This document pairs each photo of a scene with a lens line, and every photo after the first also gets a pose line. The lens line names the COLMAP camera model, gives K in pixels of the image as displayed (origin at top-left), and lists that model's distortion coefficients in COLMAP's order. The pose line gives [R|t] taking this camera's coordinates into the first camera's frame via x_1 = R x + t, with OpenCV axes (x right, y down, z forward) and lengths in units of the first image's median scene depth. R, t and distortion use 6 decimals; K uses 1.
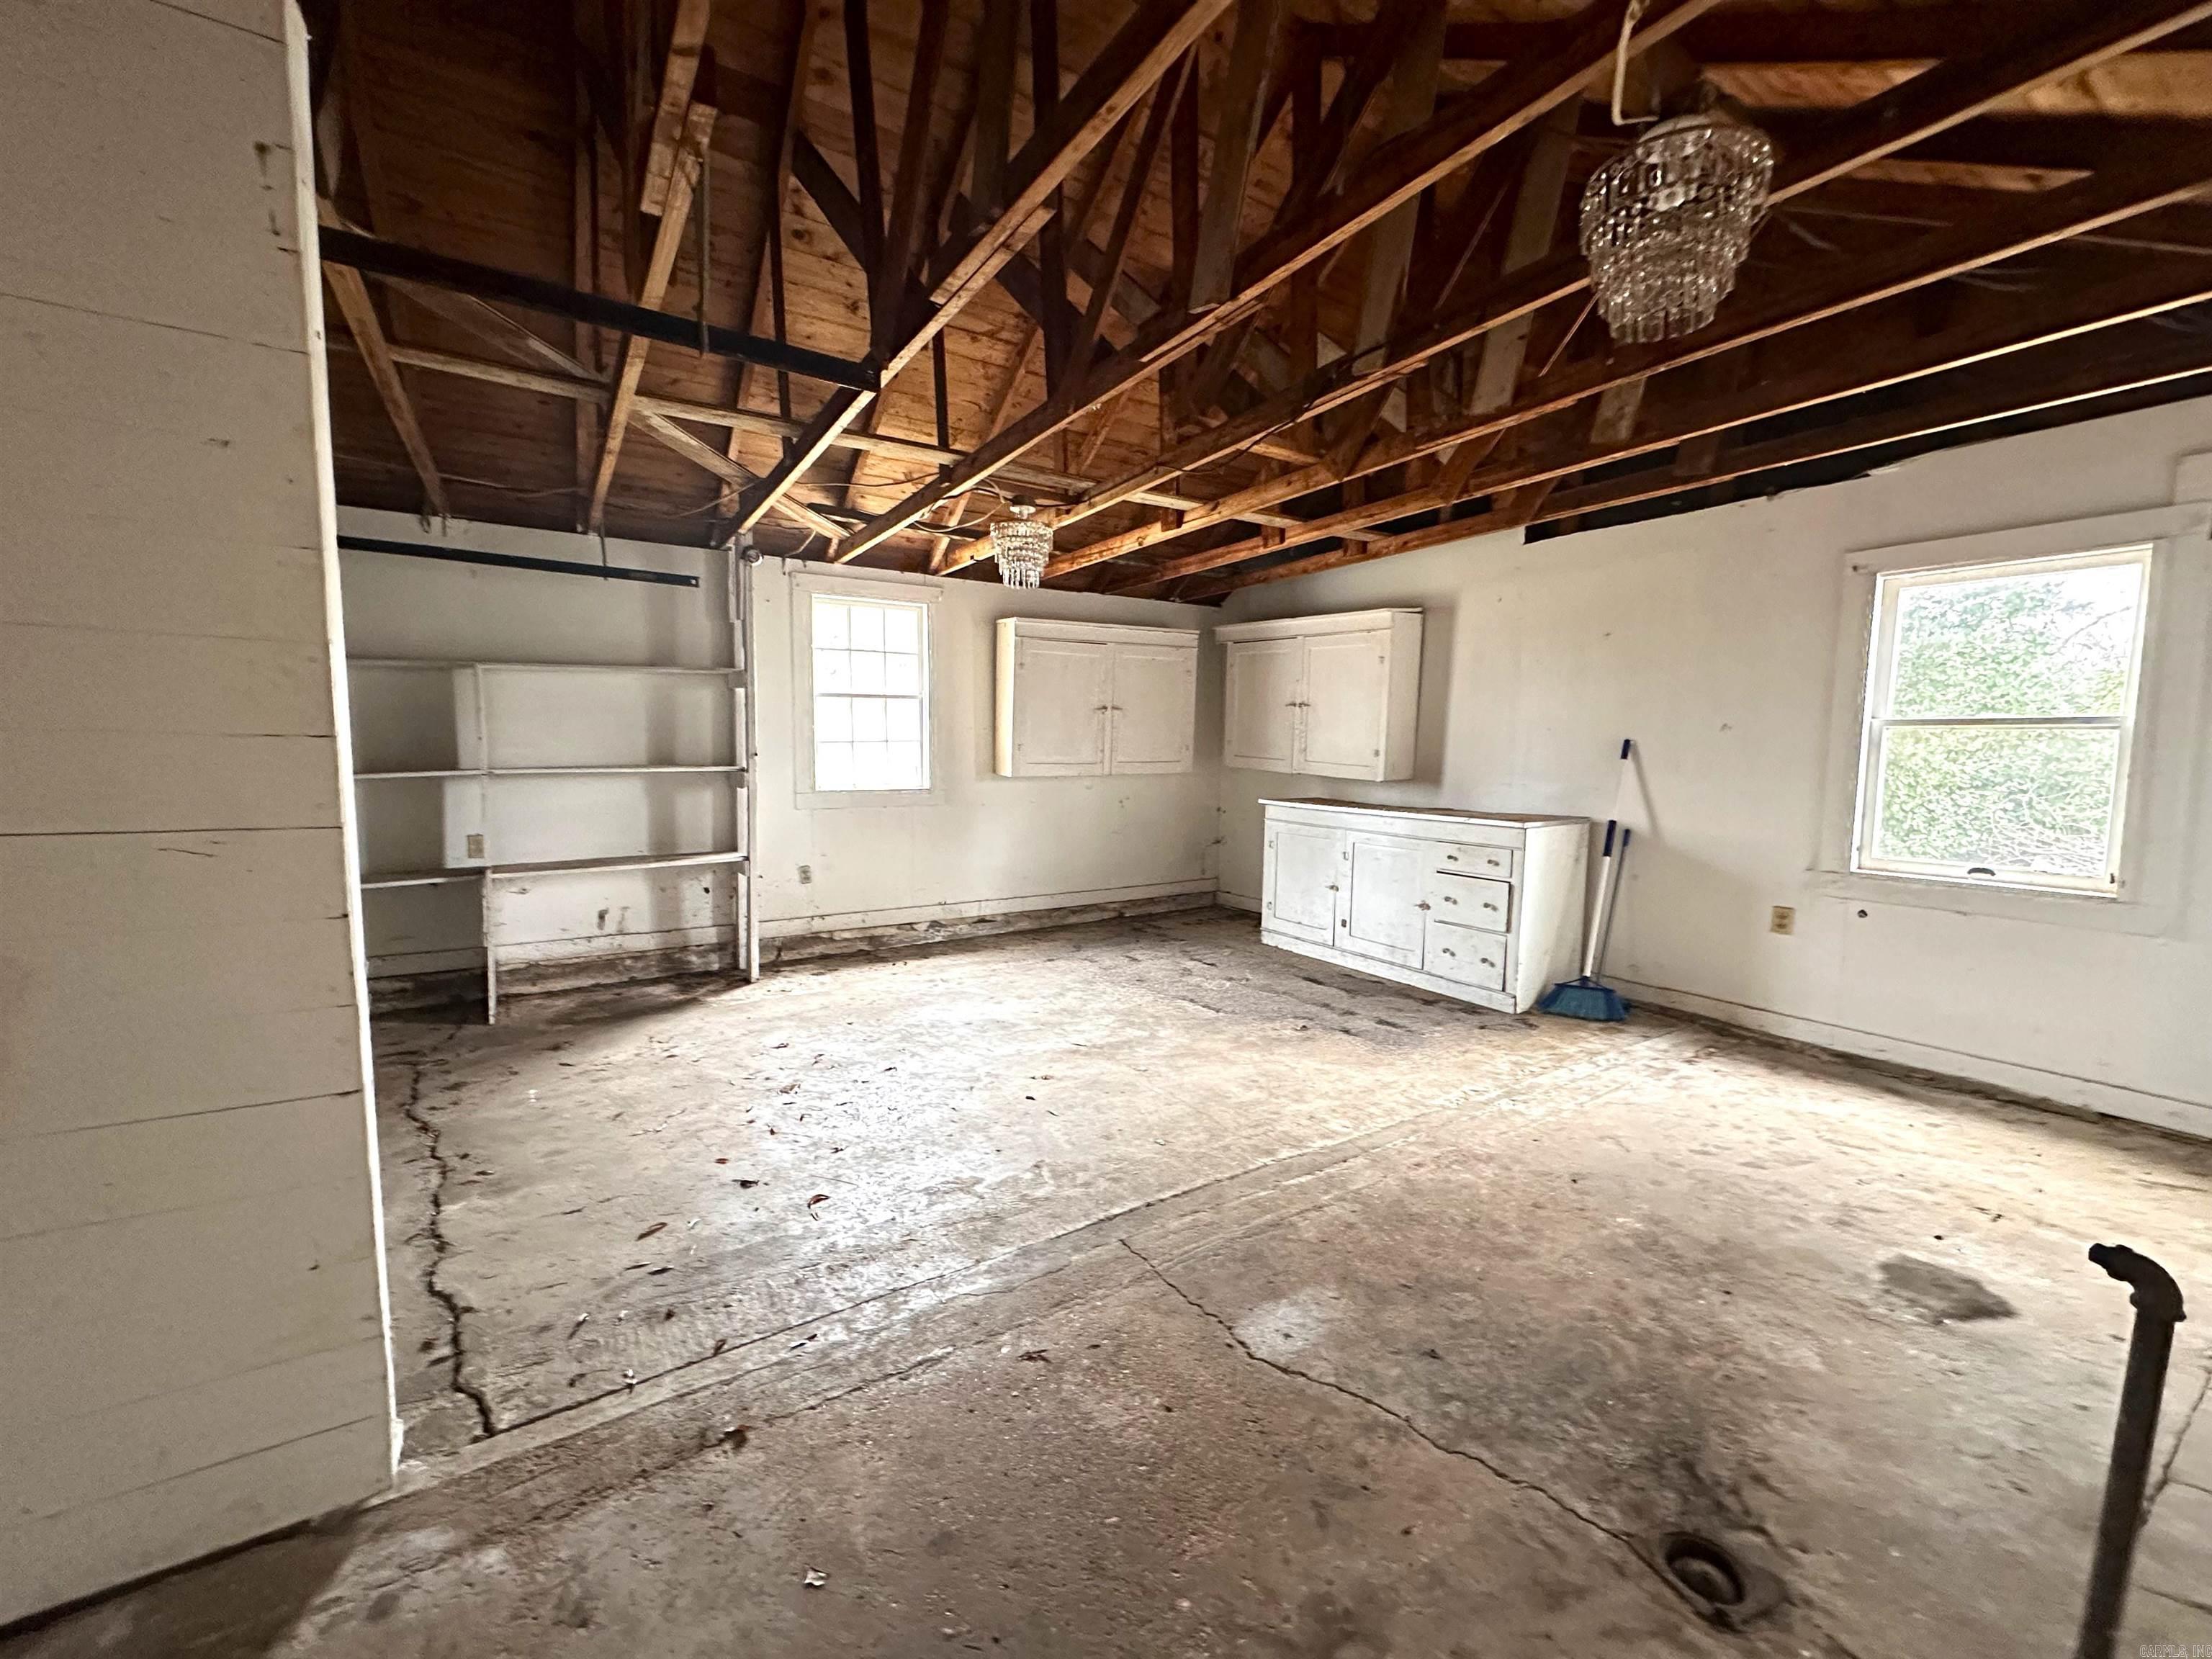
lens RADIAL K [[882.4, 0, 1107.3], [0, 882.4, 830.3], [0, 0, 1]] dist [-0.002509, 0.000796]
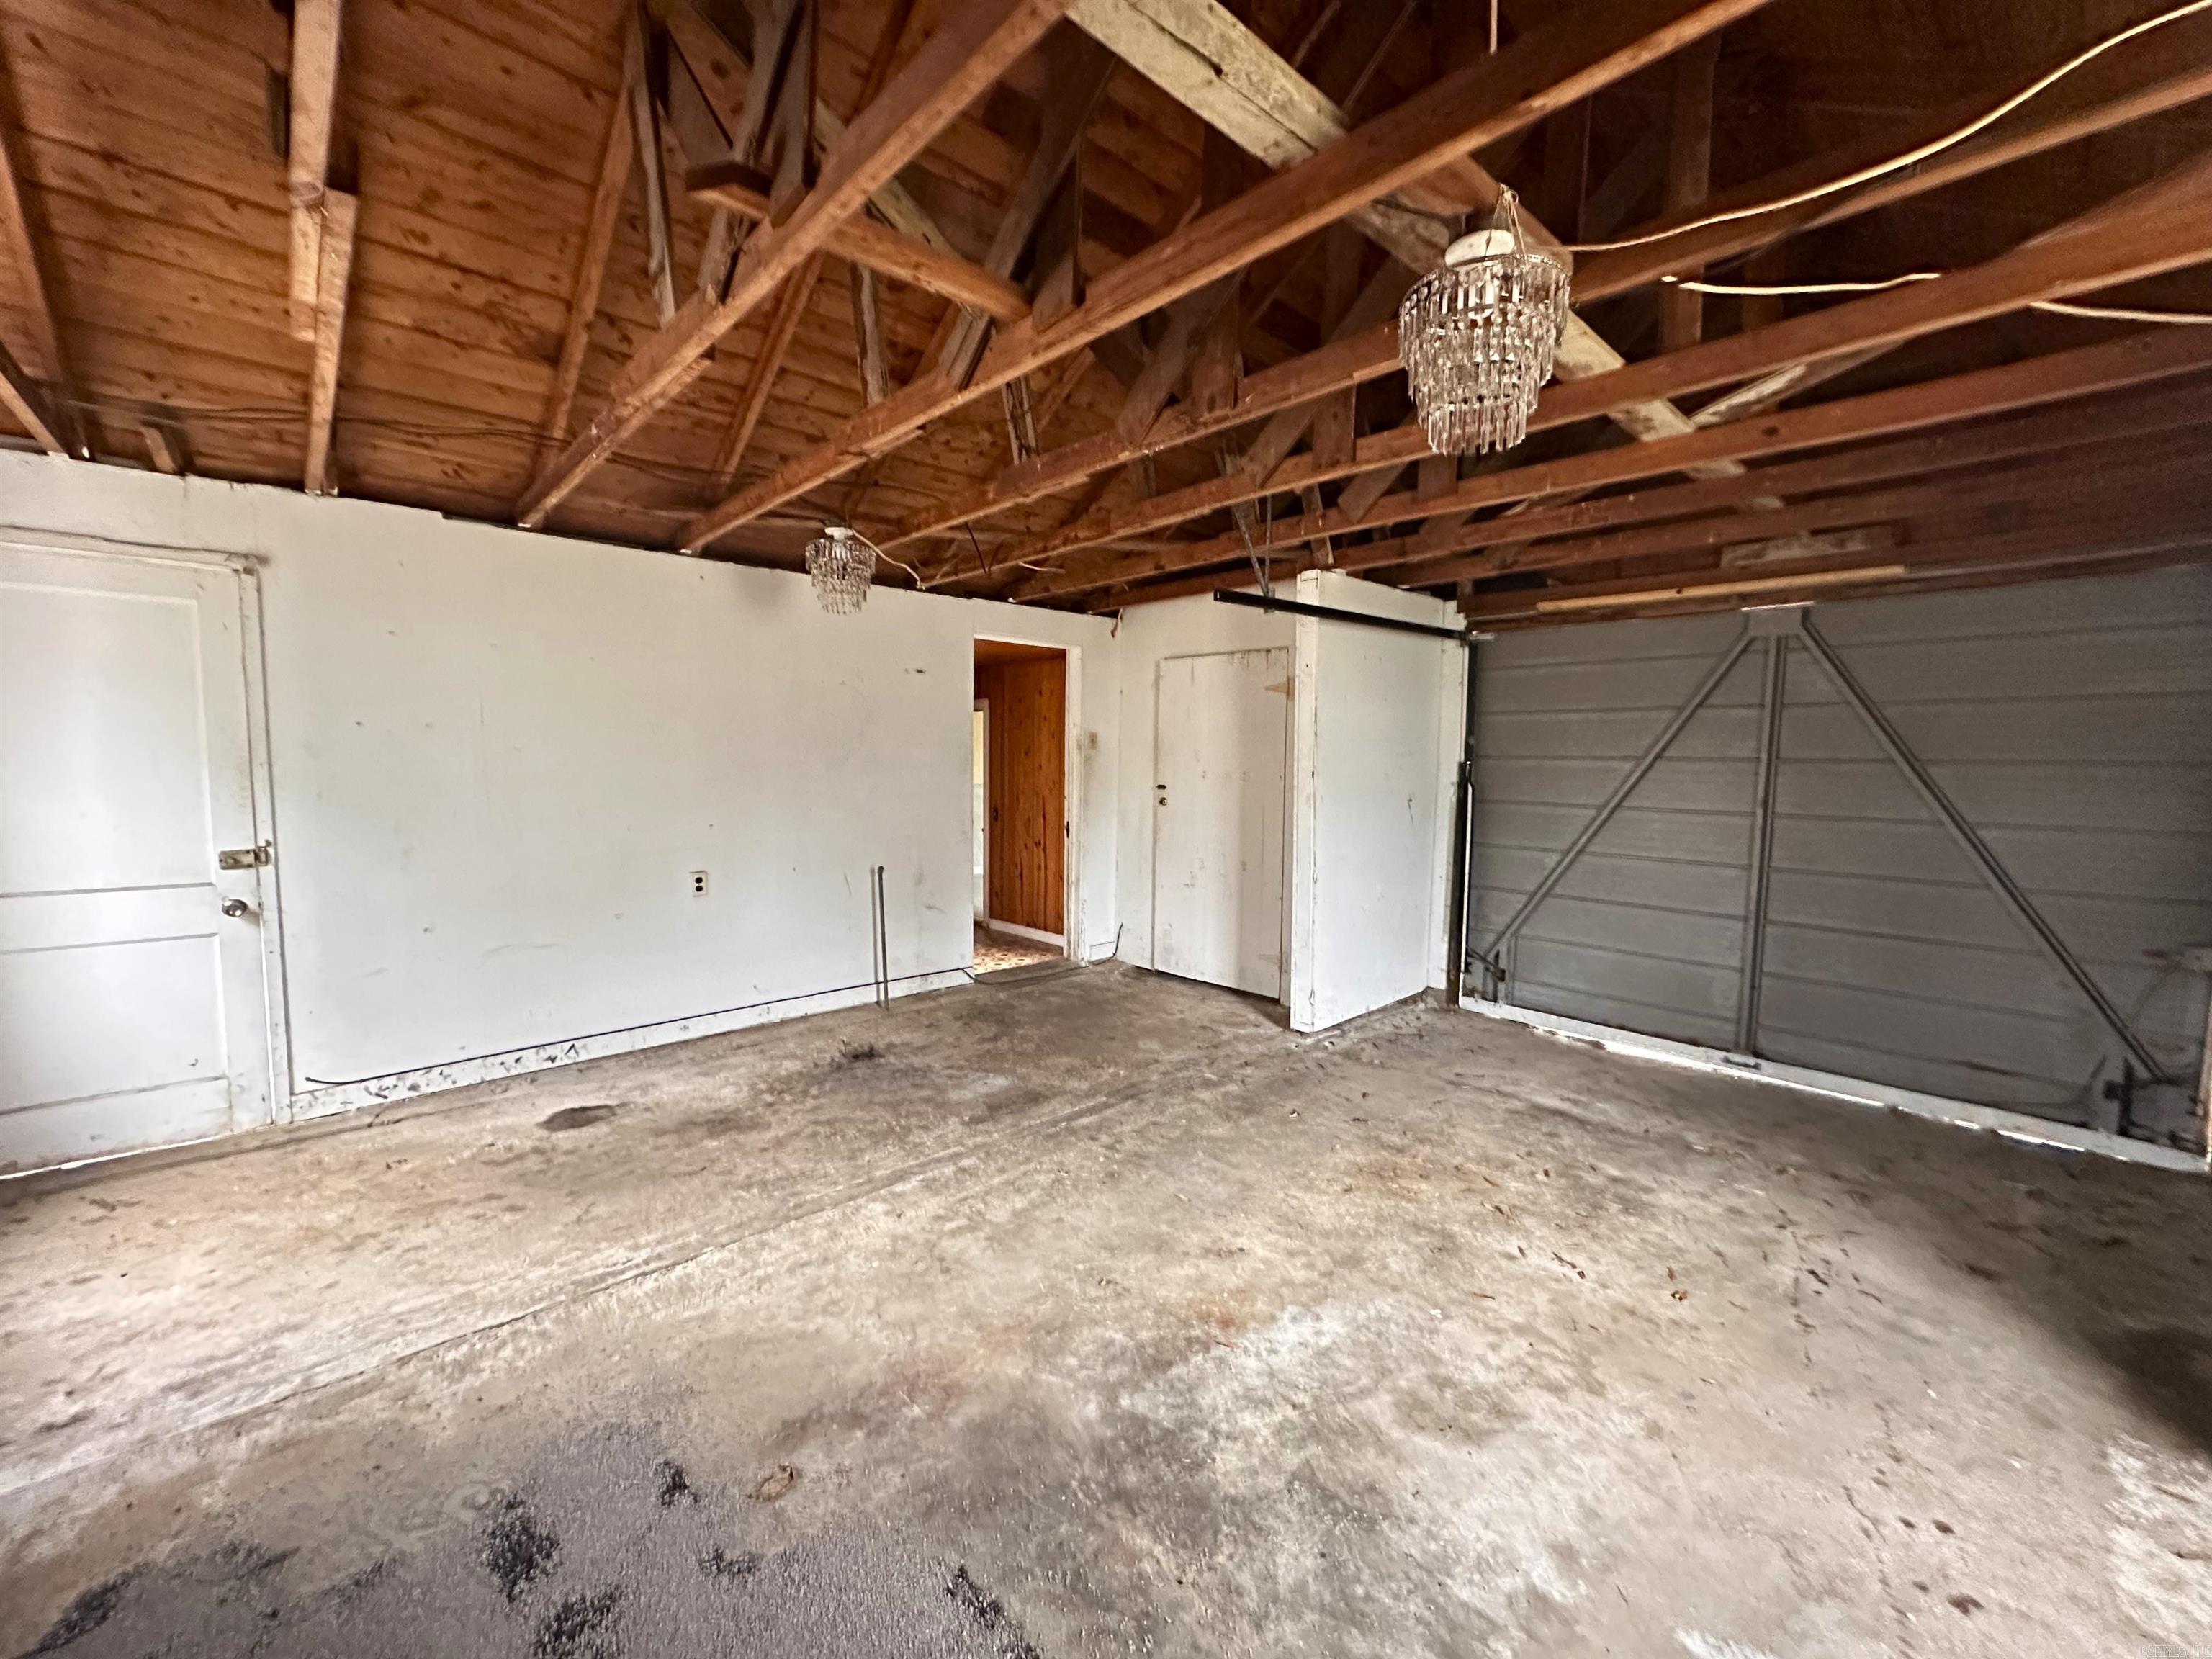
lens RADIAL K [[882.4, 0, 1105.3], [0, 882.4, 829.8], [0, 0, 1]] dist [-0.002509, 0.000796]
pose [[-0.984534, -0.001929, -0.175182, 0.124176], [-0.032717, 0.984372, 0.173035, -0.150413], [0.172111, 0.176091, -0.969211, 1.239547]]
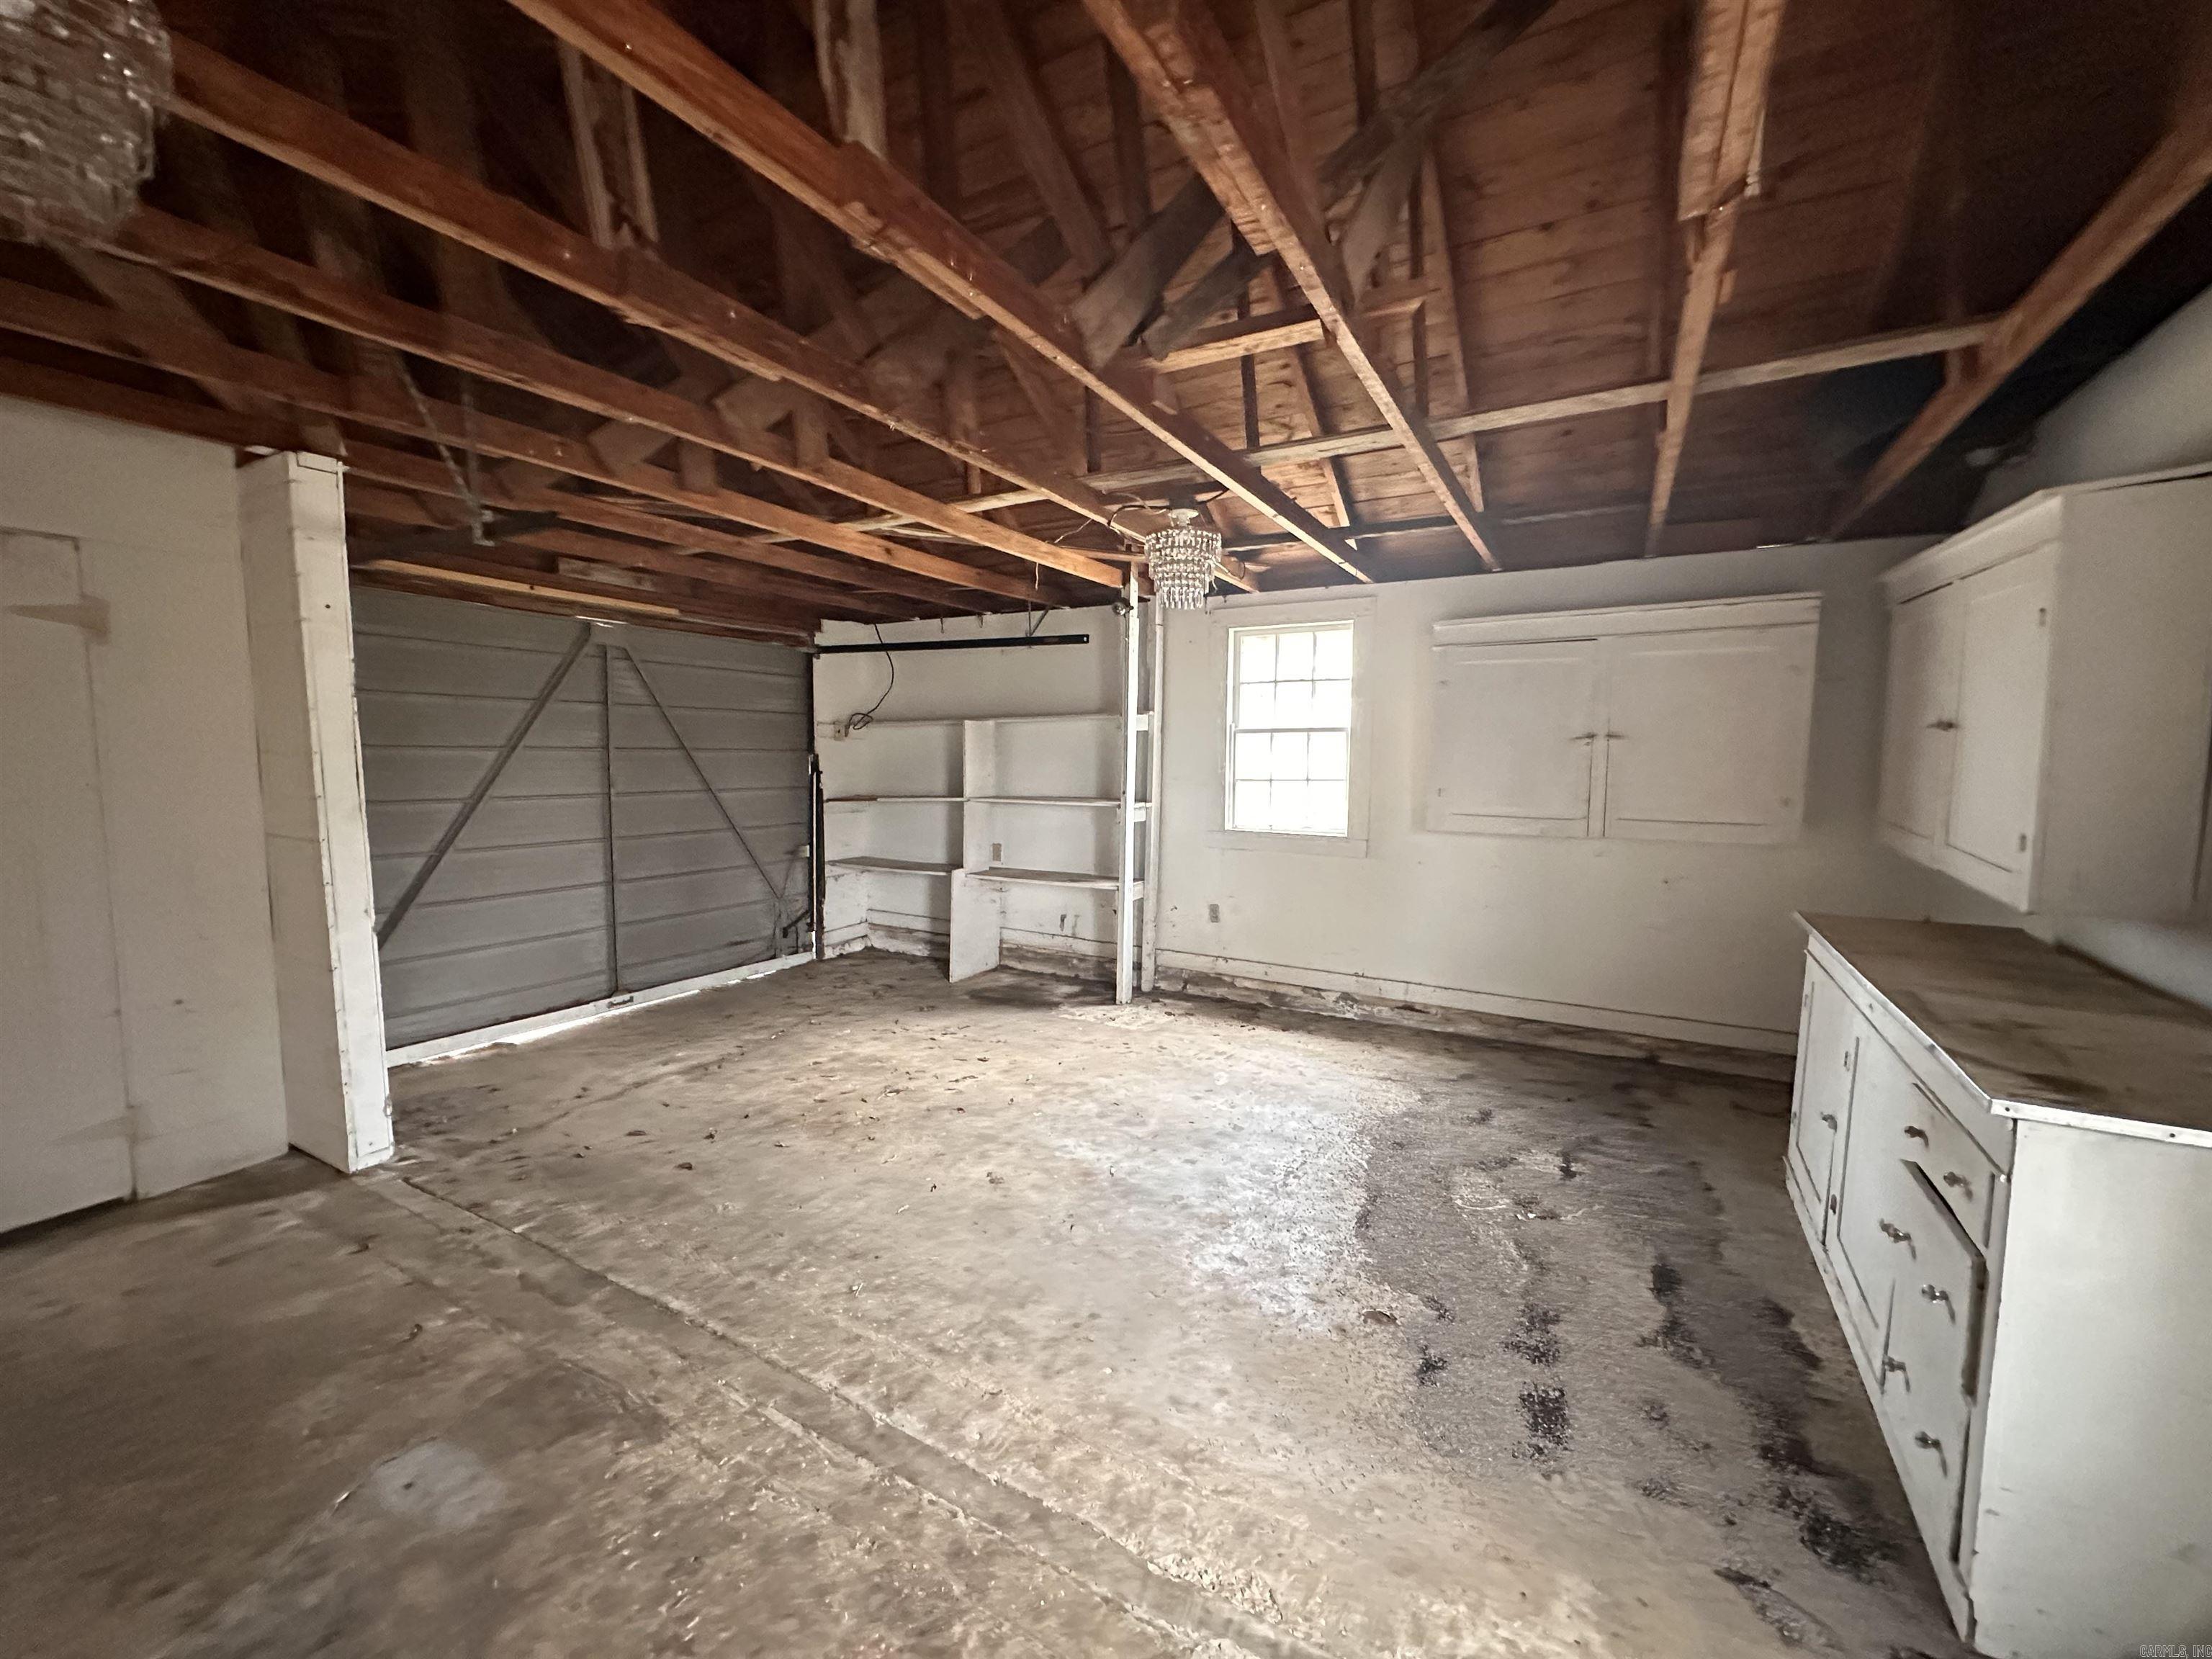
lens RADIAL K [[882.4, 0, 1107.1], [0, 882.4, 832.4], [0, 0, 1]] dist [-0.002509, 0.000796]
pose [[0.465387, 0.079580, -0.881523, 0.549786], [-0.089121, 0.995102, 0.042784, -0.084315], [0.880609, 0.058651, 0.470200, 0.500548]]
